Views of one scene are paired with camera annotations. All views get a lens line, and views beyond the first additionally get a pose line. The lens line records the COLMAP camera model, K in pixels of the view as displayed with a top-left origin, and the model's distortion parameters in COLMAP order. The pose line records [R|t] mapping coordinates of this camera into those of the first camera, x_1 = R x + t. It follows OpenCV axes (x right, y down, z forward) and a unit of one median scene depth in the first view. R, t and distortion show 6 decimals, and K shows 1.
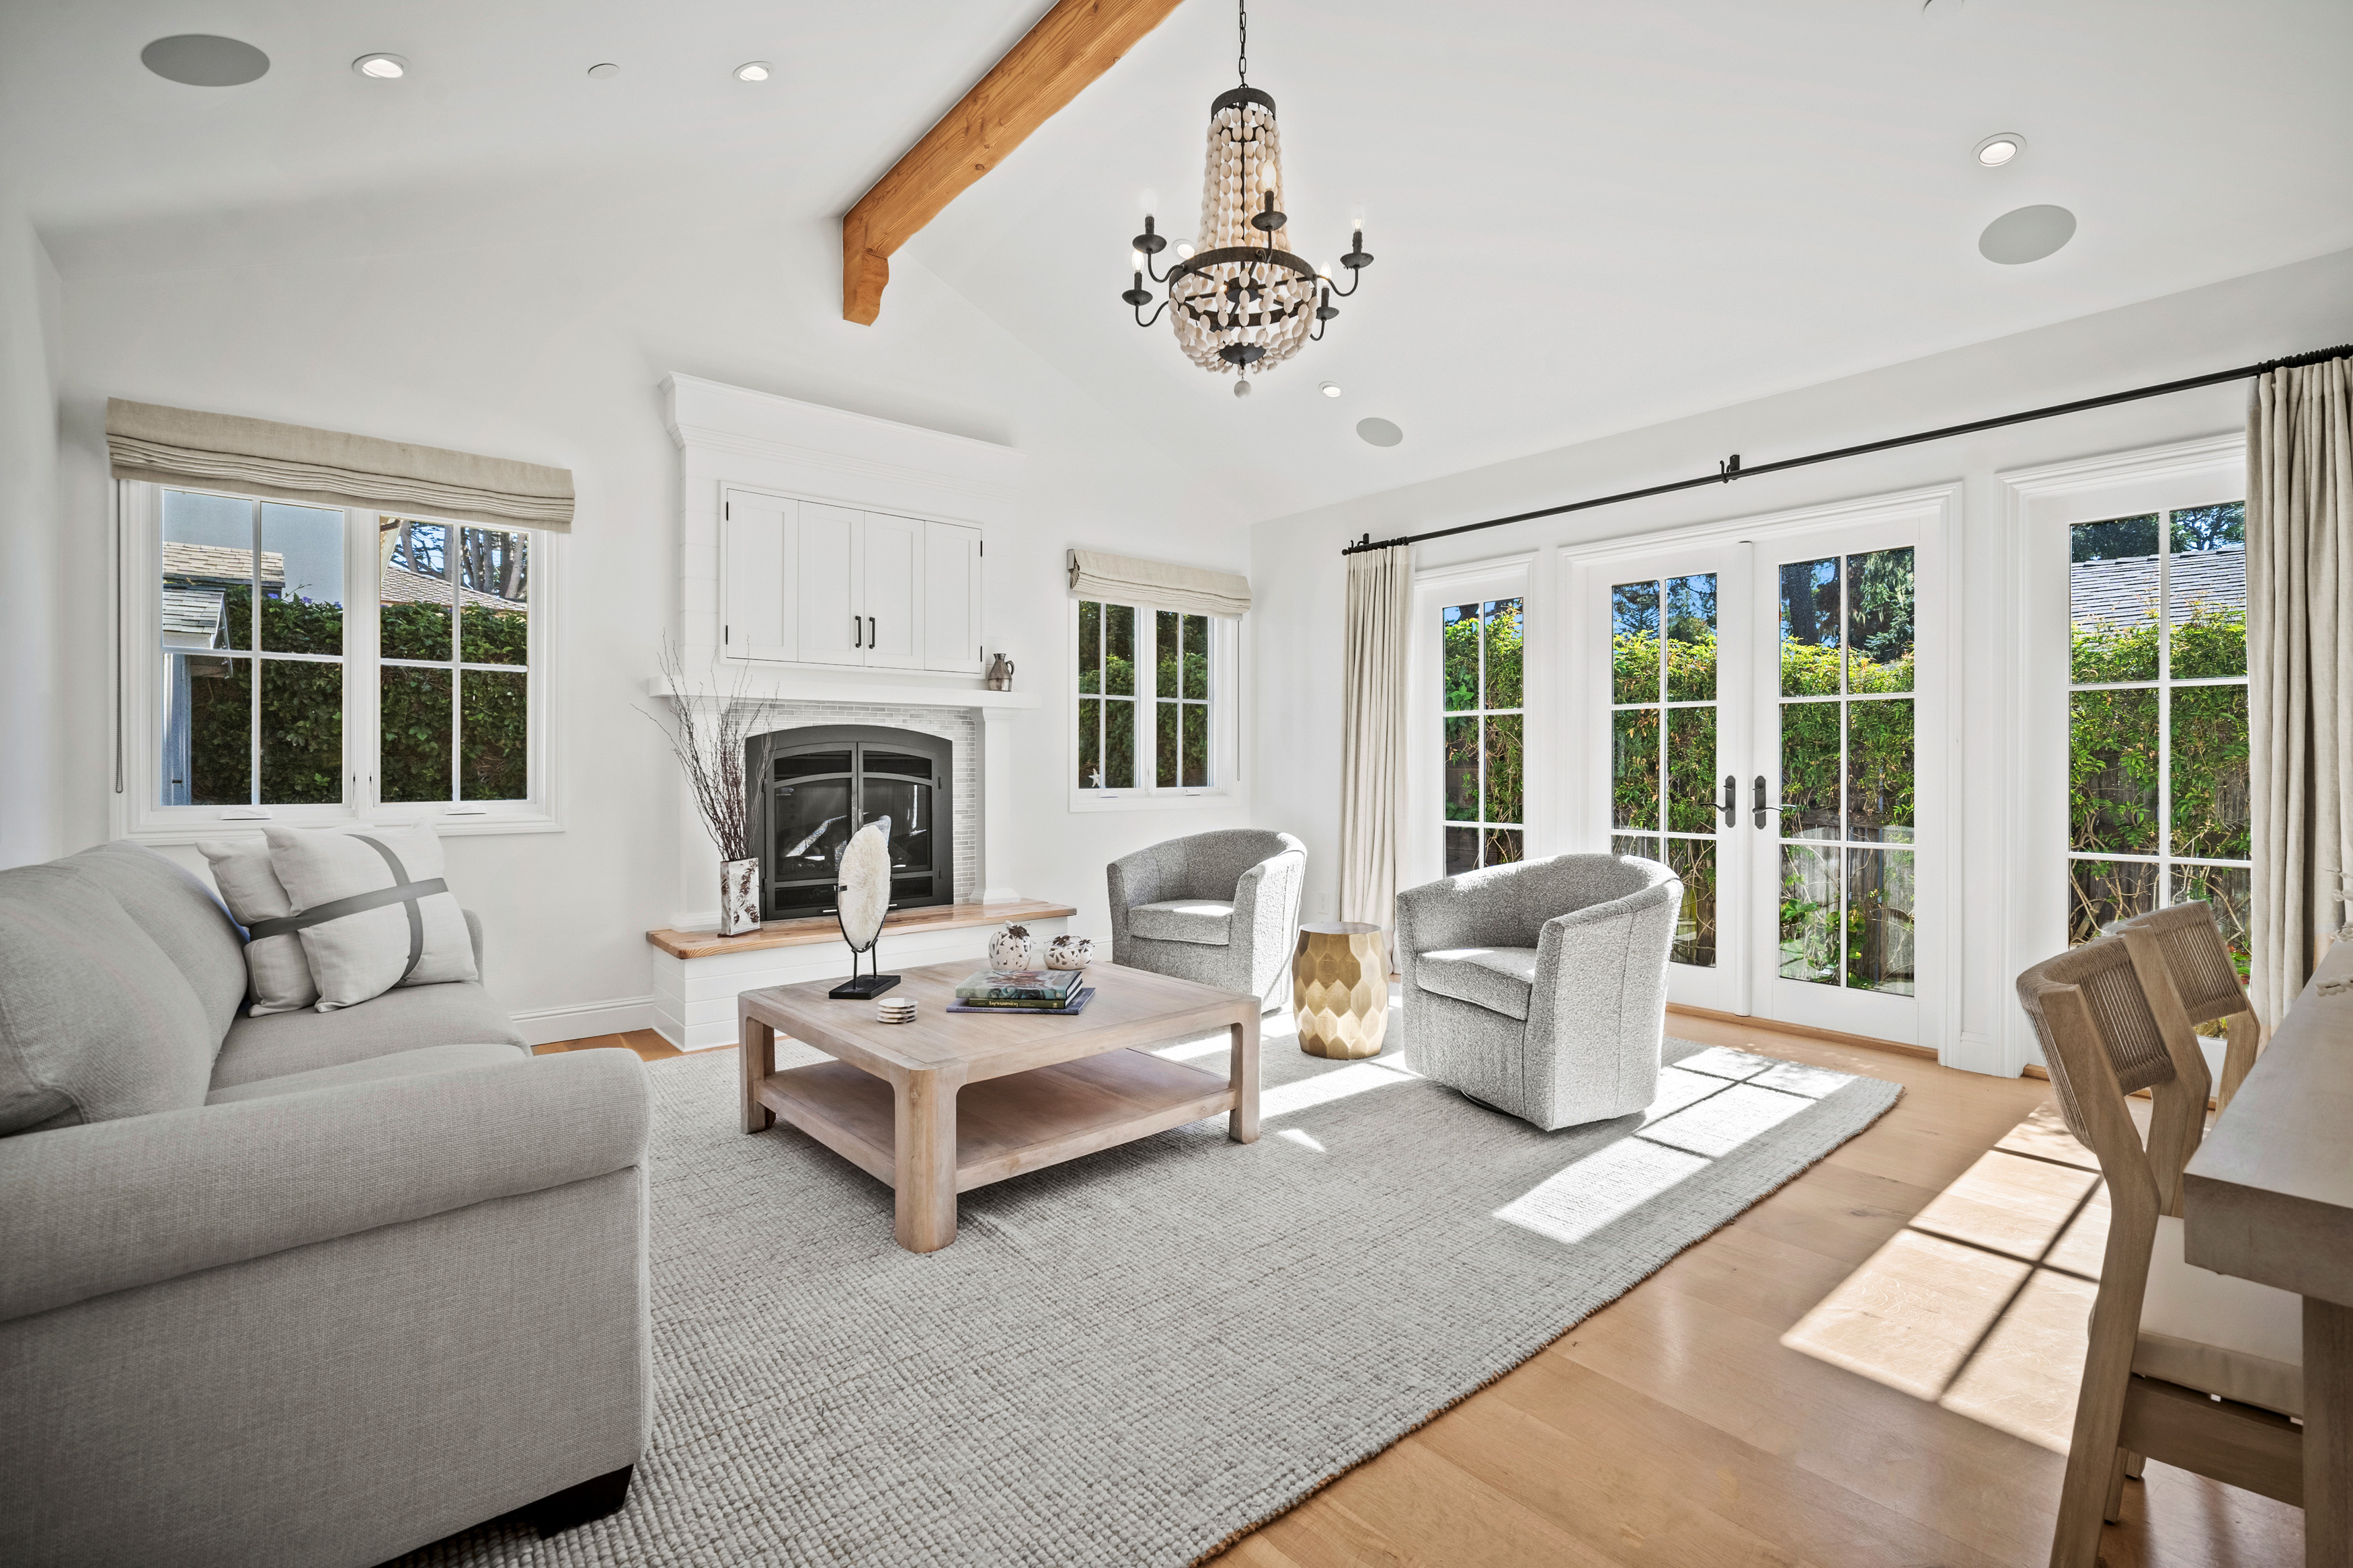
lens RADIAL K [[1043.8, 0, 1174.4], [0, 1043.8, 776.0], [0, 0, 1]] dist [-0.007453, -0.001237]
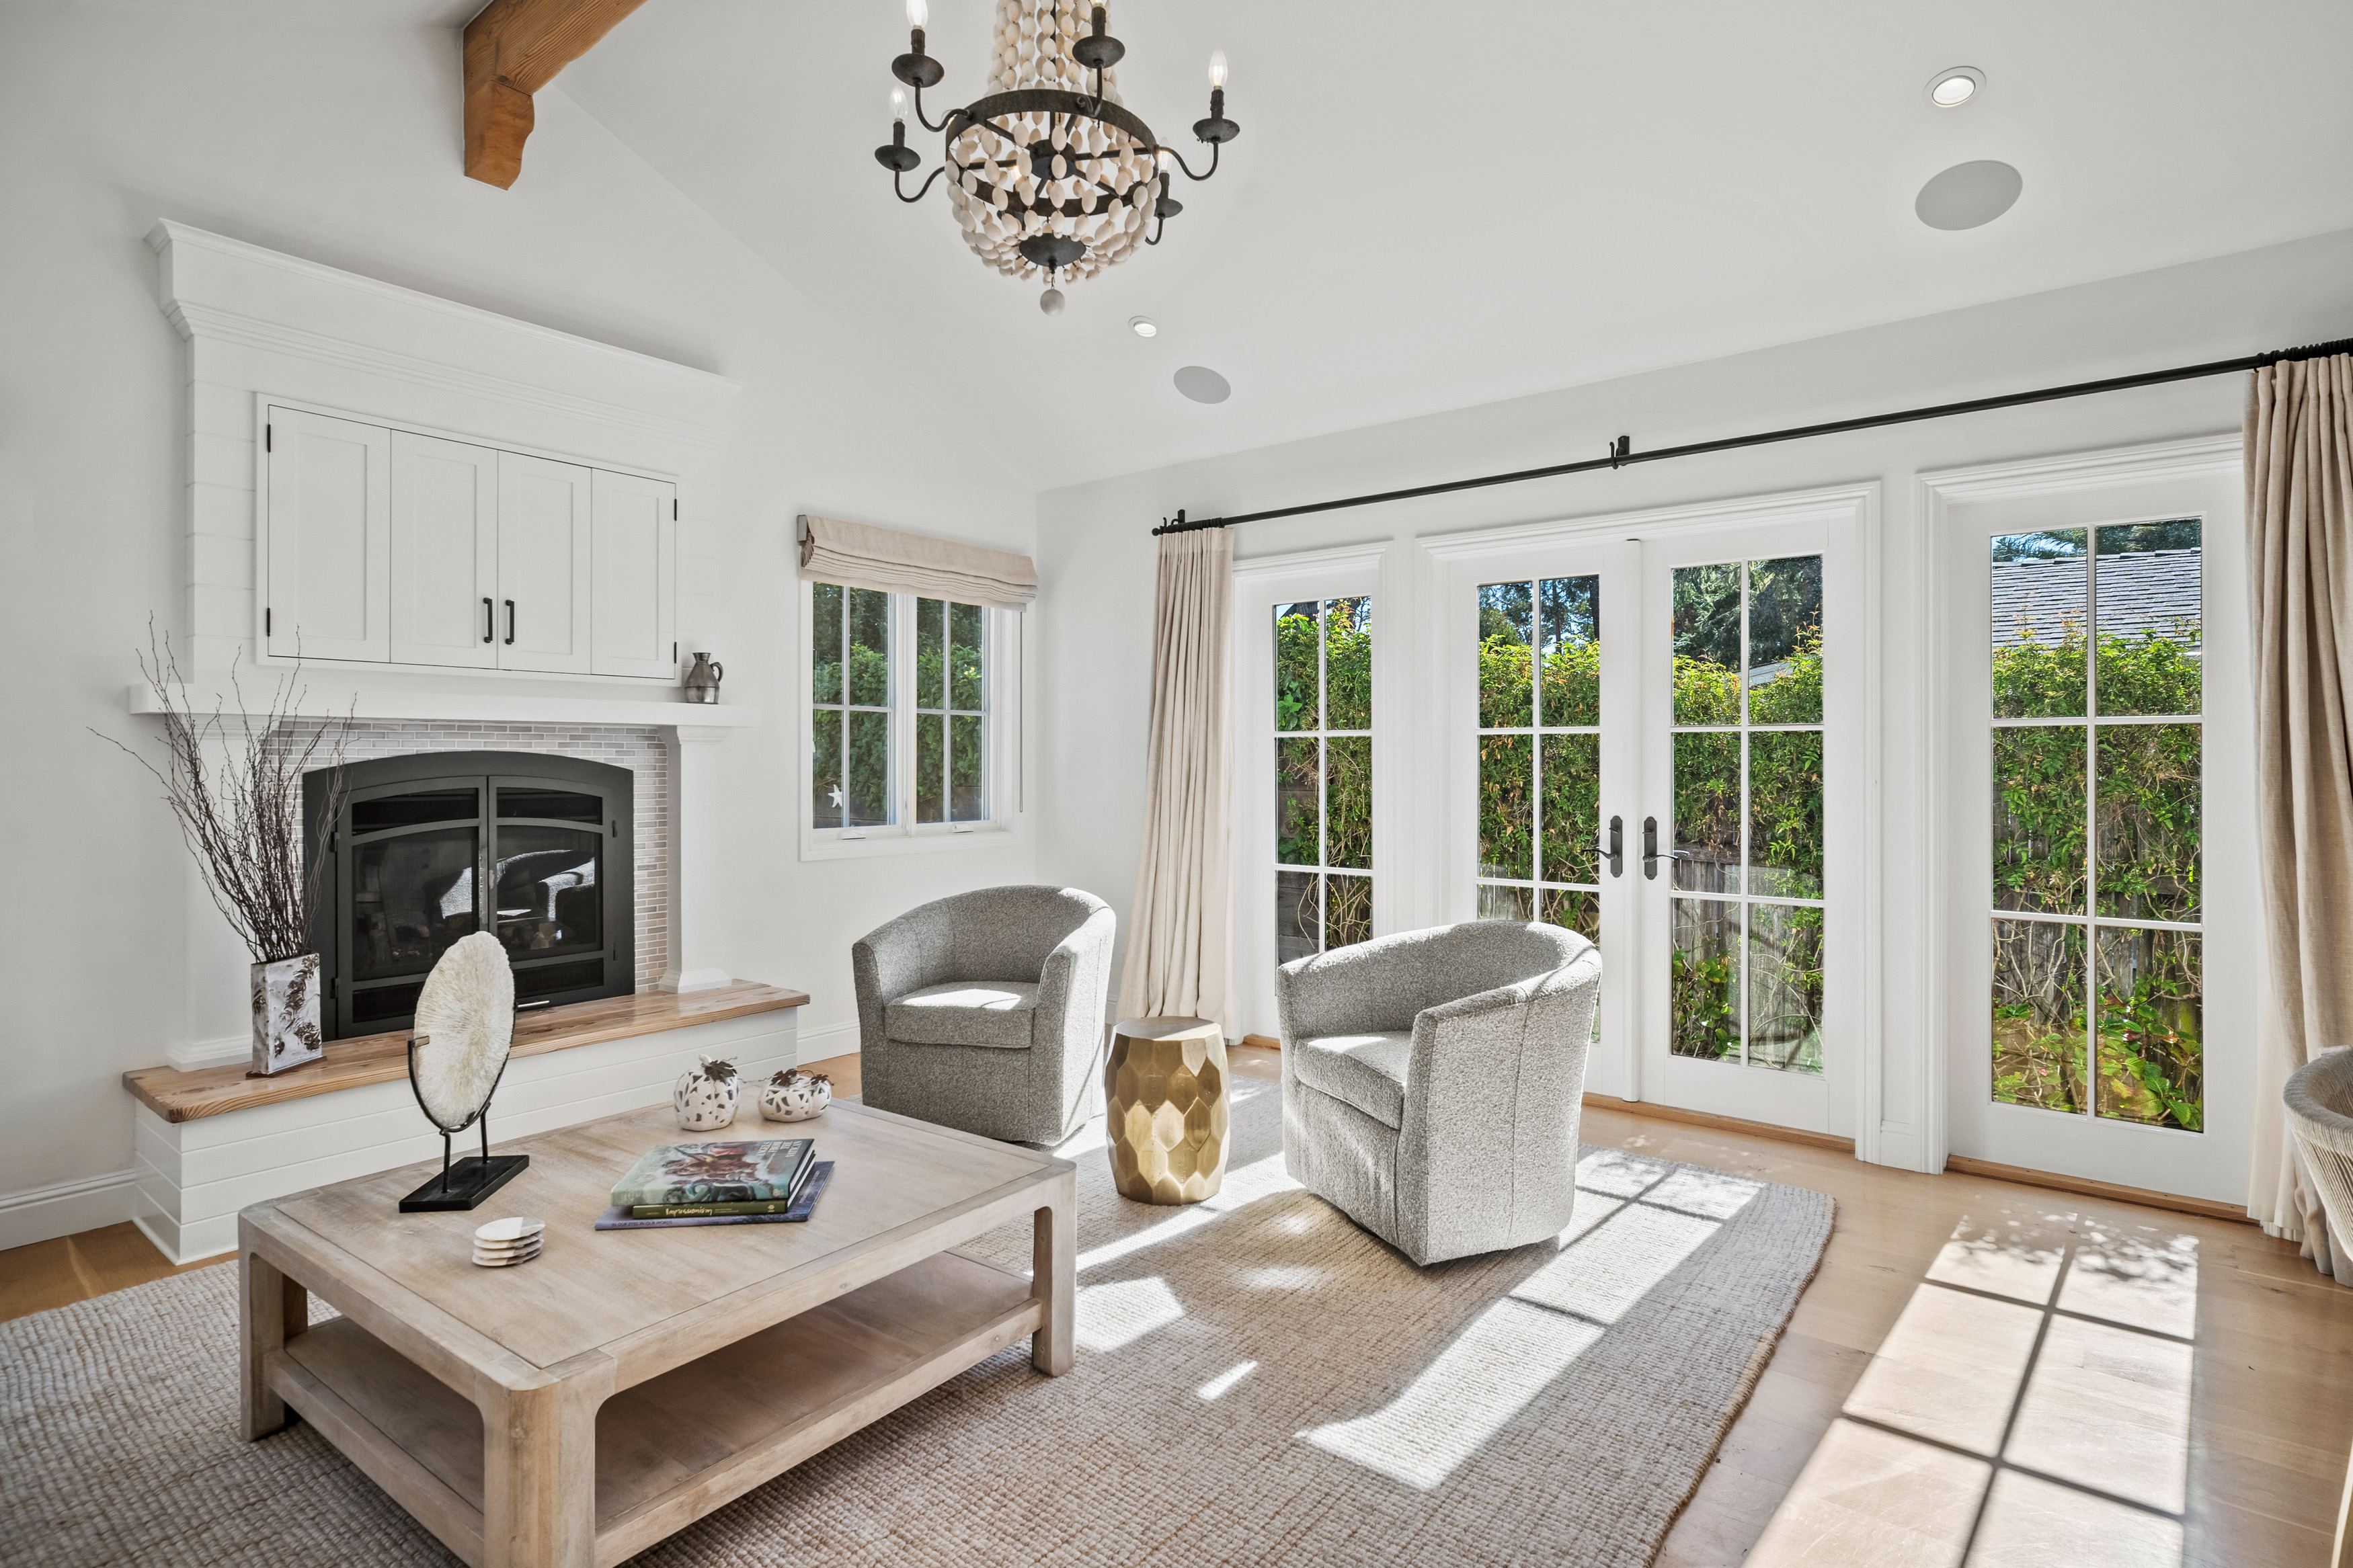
lens RADIAL K [[1236.8, 0, 1183.6], [0, 1236.8, 781.1], [0, 0, 1]] dist [-0.005247, 0.005541]
pose [[0.980486, -0.000481, 0.196588, -0.007285], [0.002001, 0.999970, -0.007532, -0.026836], [-0.196579, 0.007779, 0.980457, 0.108529]]
